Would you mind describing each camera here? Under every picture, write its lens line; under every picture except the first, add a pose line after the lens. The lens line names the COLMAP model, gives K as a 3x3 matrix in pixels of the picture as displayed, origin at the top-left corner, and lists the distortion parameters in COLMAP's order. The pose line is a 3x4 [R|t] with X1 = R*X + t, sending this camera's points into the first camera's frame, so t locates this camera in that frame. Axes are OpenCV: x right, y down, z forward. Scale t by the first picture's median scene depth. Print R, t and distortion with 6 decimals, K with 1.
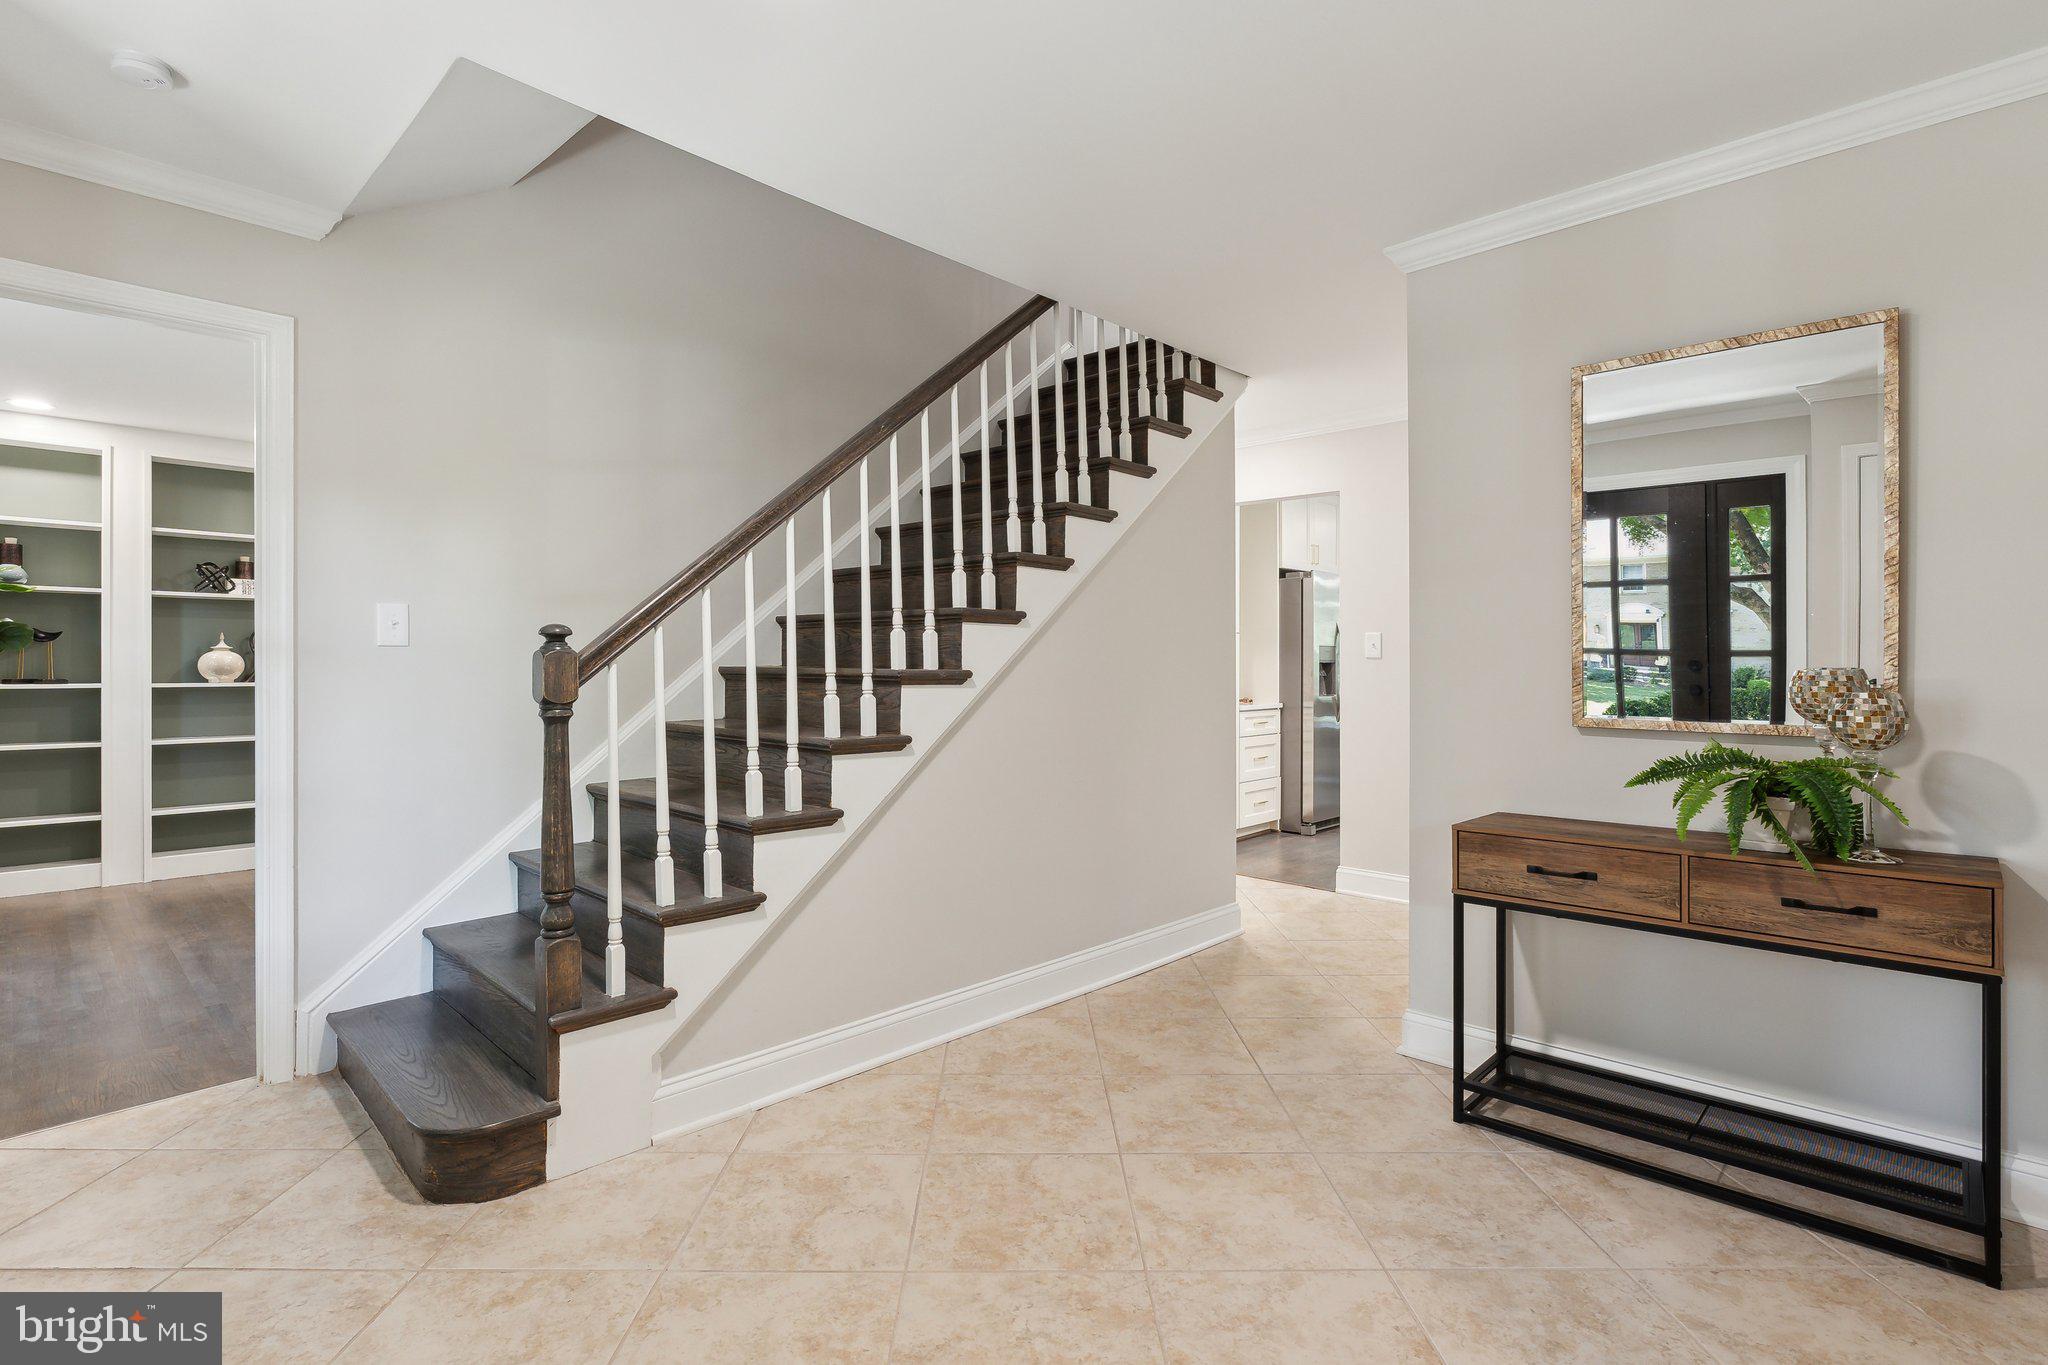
lens RADIAL K [[948.6, 0, 1024.2], [0, 948.6, 676.2], [0, 0, 1]] dist [-0.012260, 0.004338]
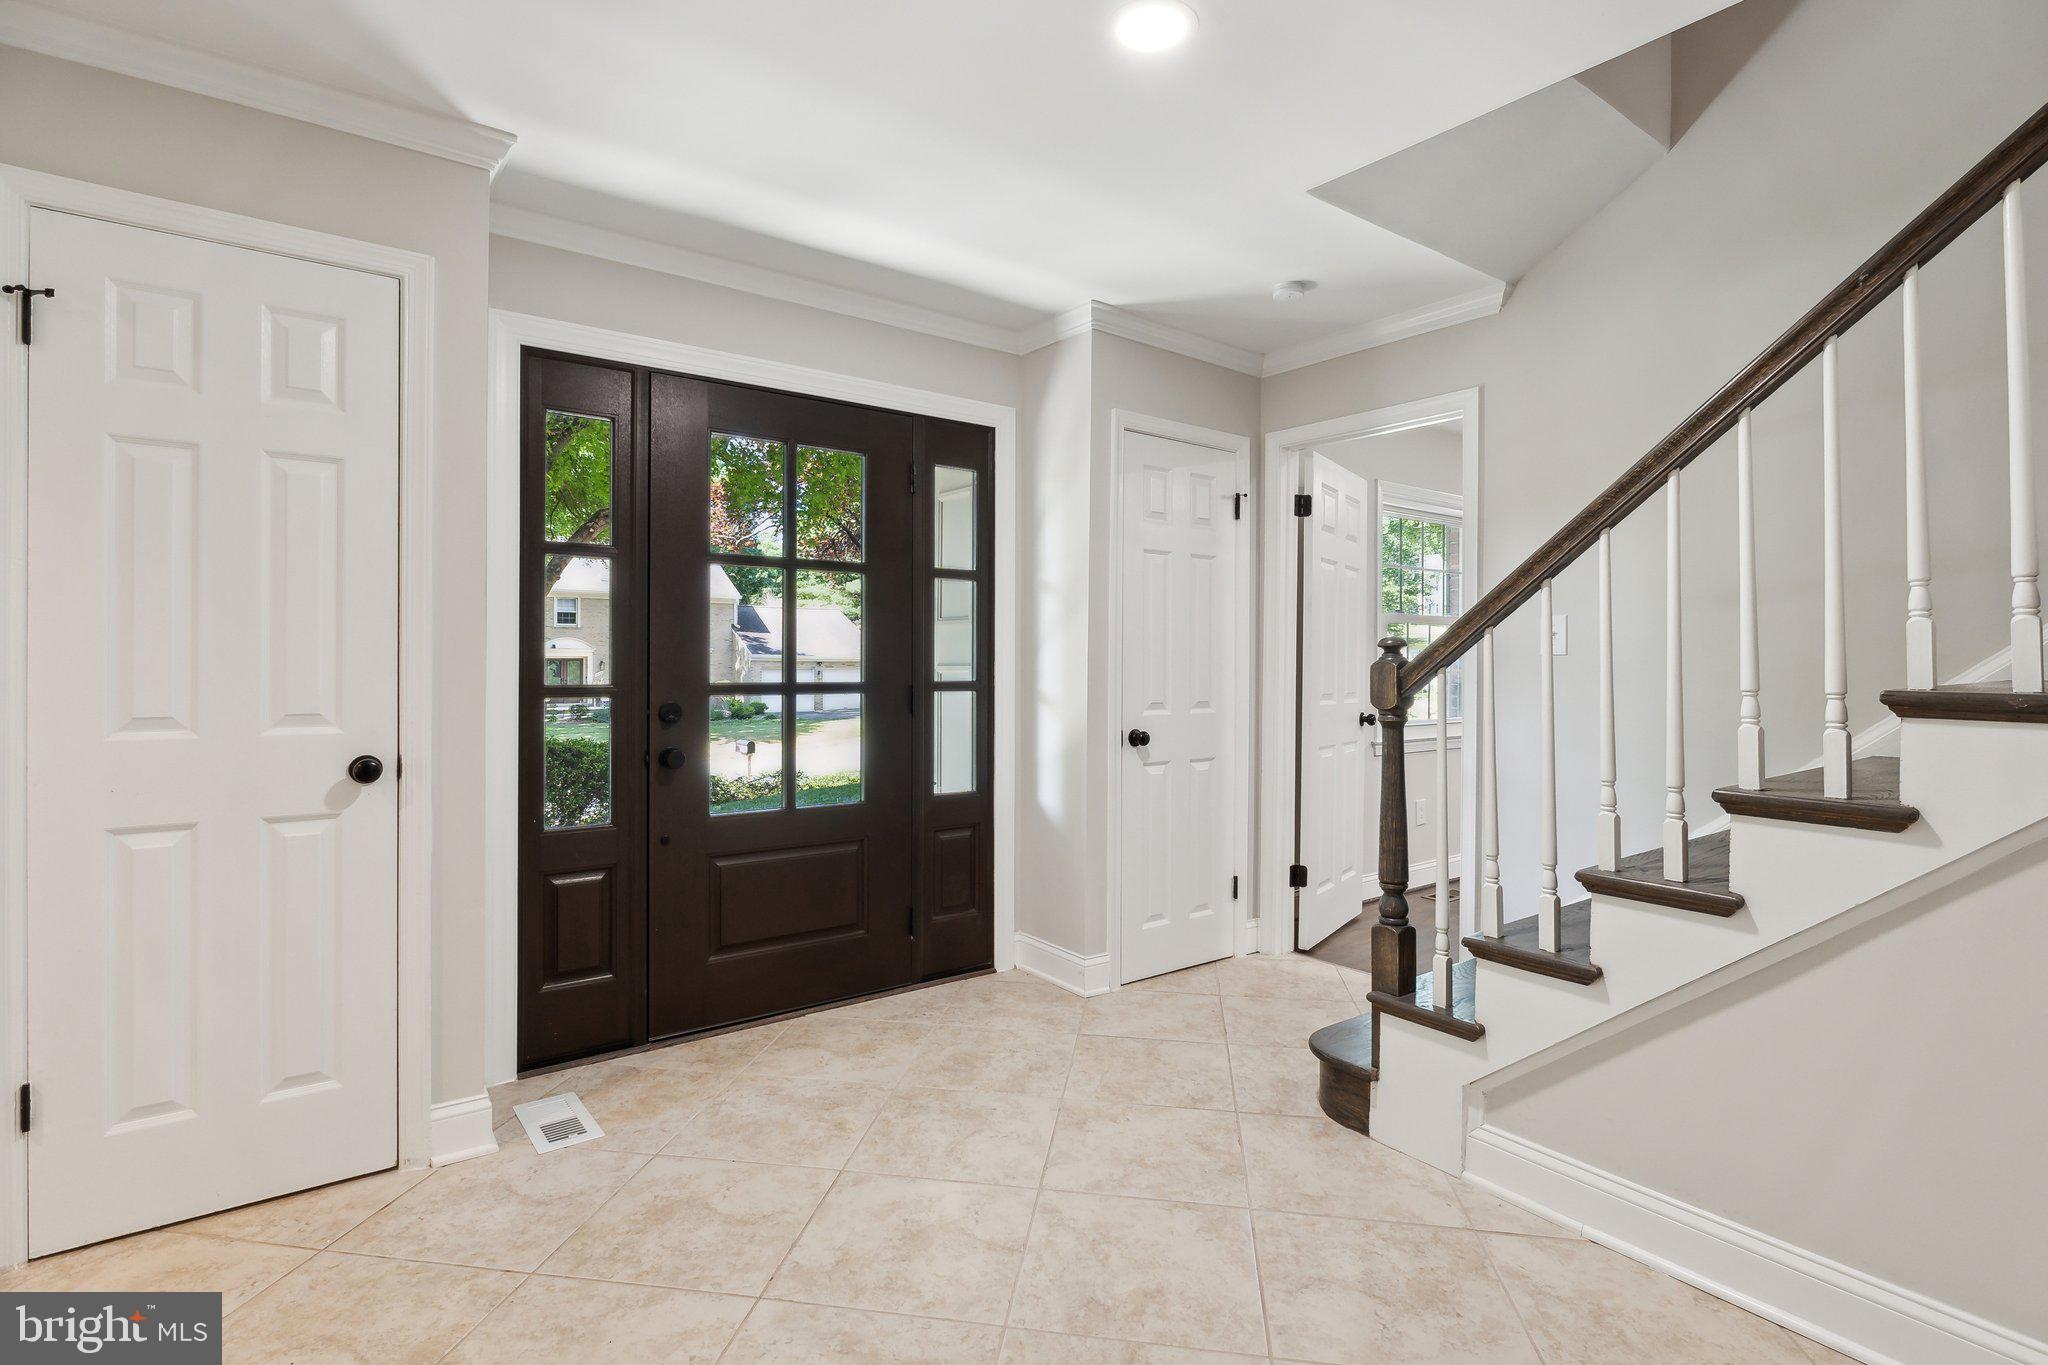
lens RADIAL K [[985.2, 0, 1018.9], [0, 985.2, 666.7], [0, 0, 1]] dist [-0.008899, 0.000050]
pose [[-0.171417, 0.001313, -0.985198, 0.680093], [-0.006488, 0.999976, 0.002462, -0.019594], [0.985177, 0.006814, -0.171405, 0.753922]]
